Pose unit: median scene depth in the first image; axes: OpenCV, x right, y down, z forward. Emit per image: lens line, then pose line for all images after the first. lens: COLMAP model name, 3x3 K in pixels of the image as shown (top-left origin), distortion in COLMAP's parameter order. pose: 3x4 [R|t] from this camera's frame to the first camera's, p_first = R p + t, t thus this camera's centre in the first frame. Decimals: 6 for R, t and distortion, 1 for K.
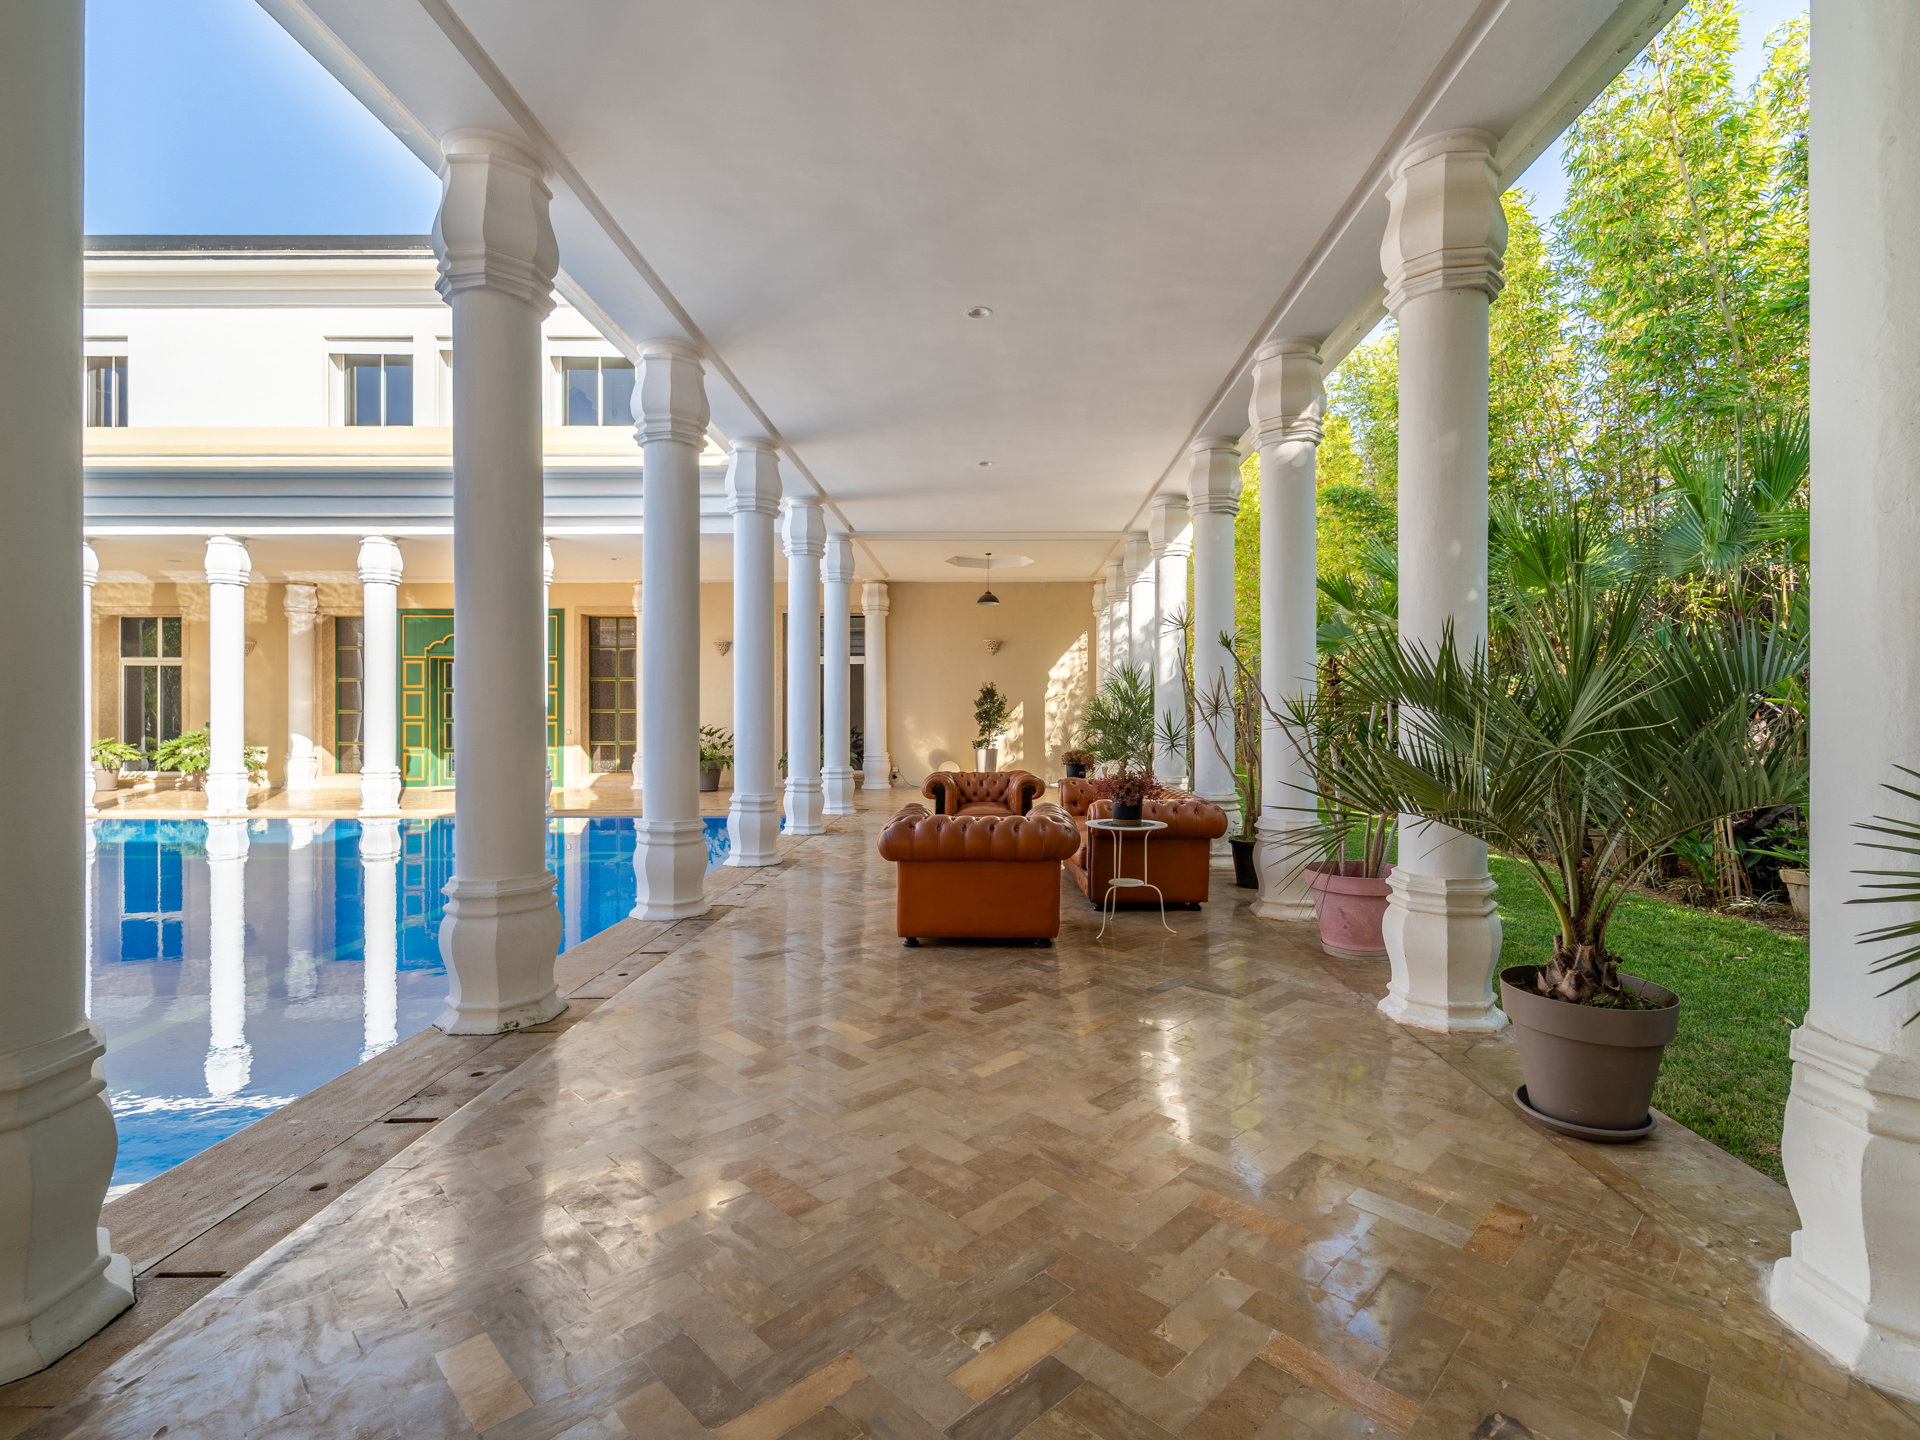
lens RADIAL K [[722.0, 0, 964.3], [0, 722.0, 737.1], [0, 0, 1]] dist [-0.000215, -0.000015]
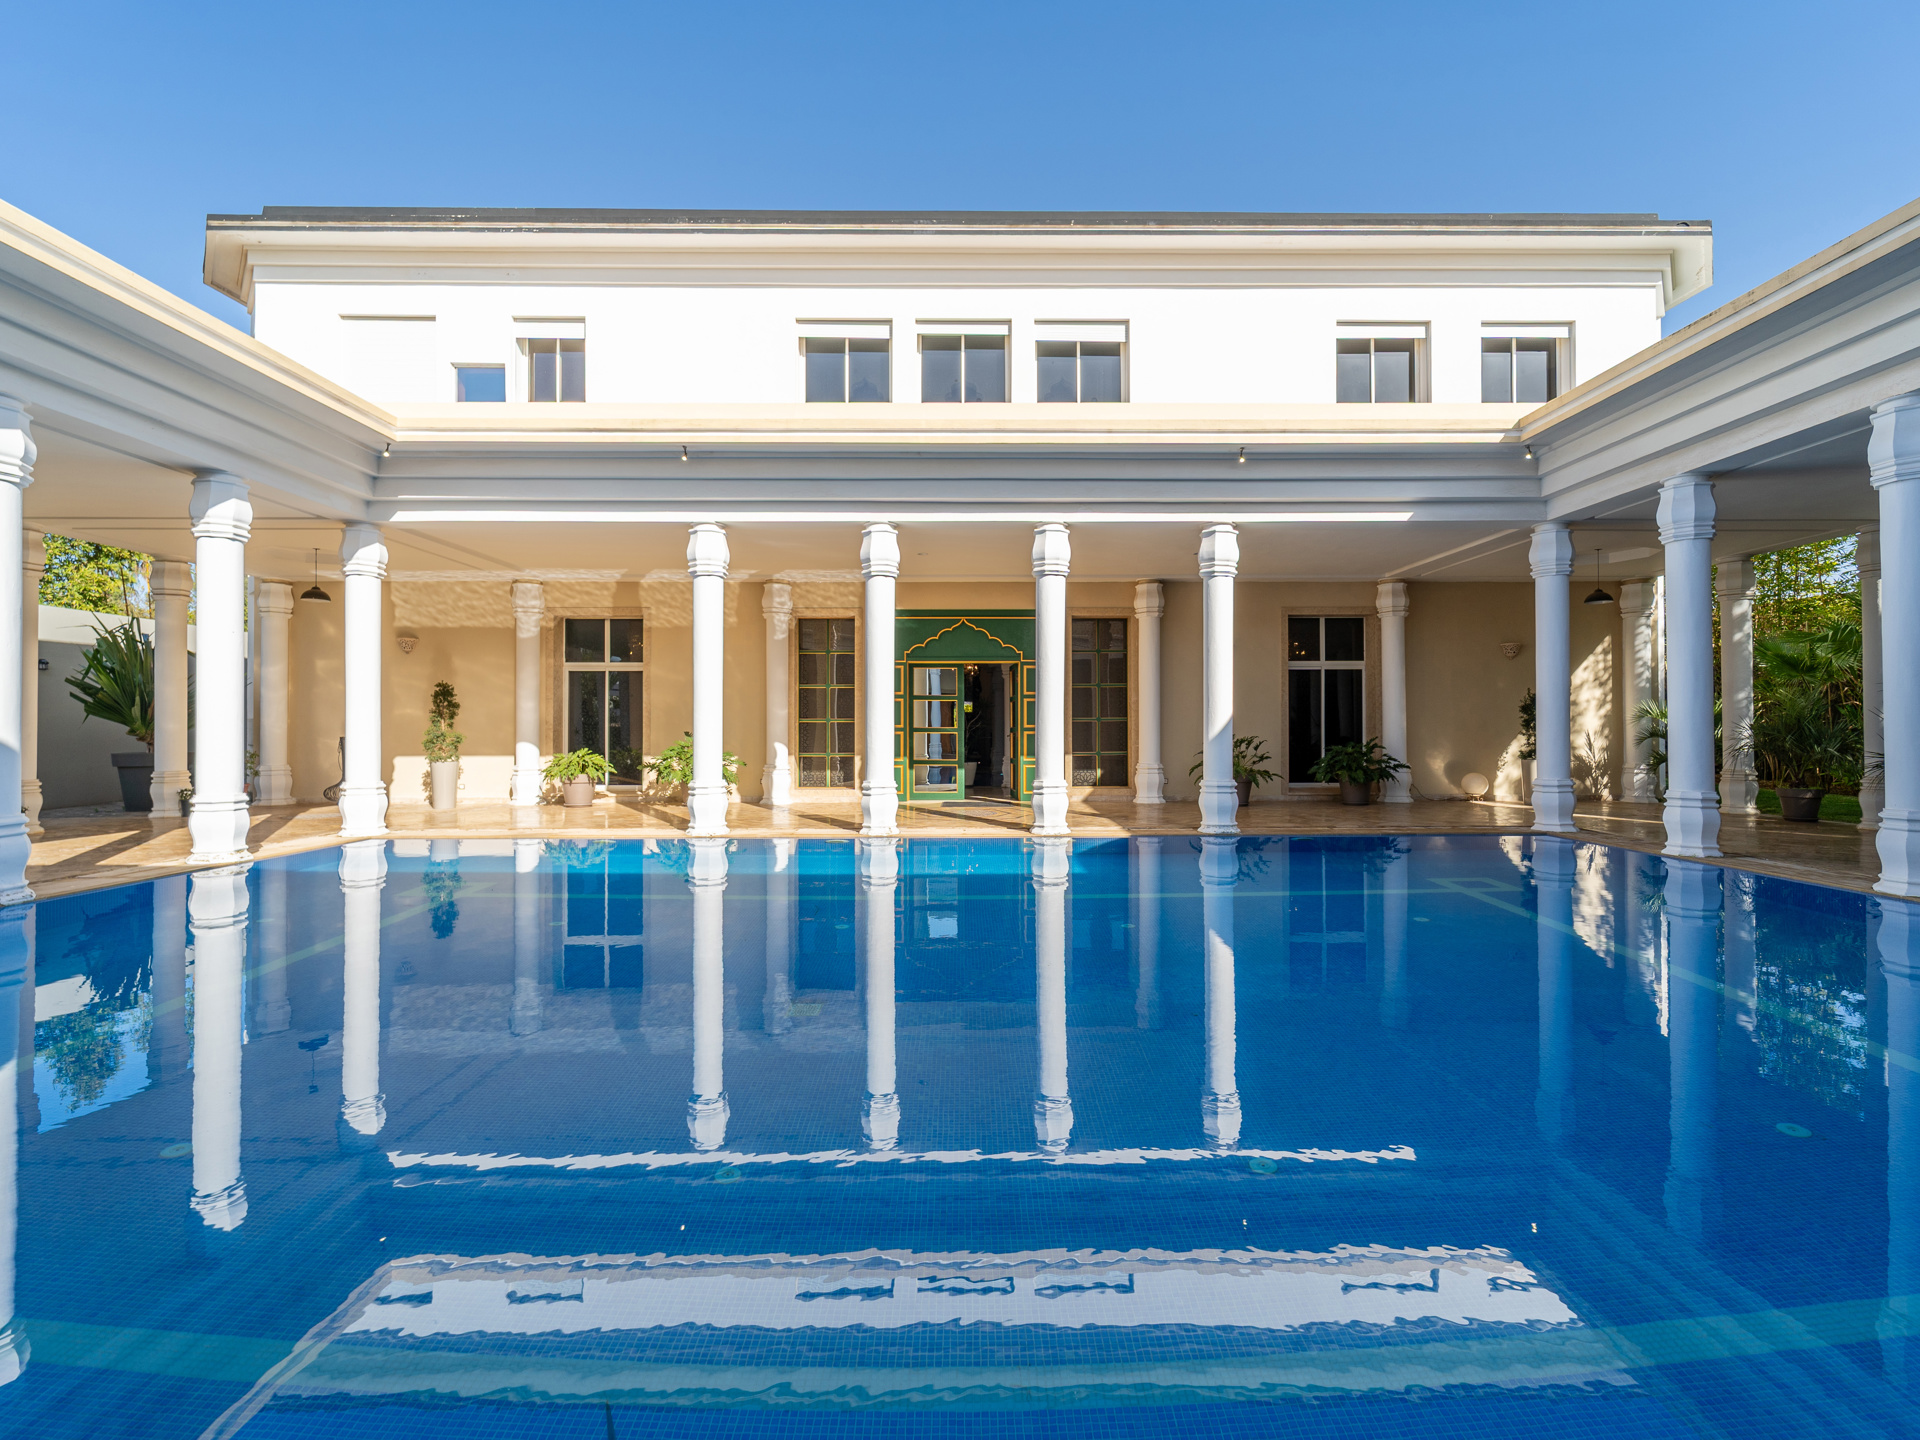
lens RADIAL K [[774.5, 0, 960.0], [0, 774.5, 720.0], [0, 0, 1]] dist [0.017087, 0.000036]
pose [[0.999881, -0.002837, 0.015134, -0.699281], [0.003377, 0.999354, -0.035785, -0.000373], [-0.015023, 0.035832, 0.999245, 0.008411]]
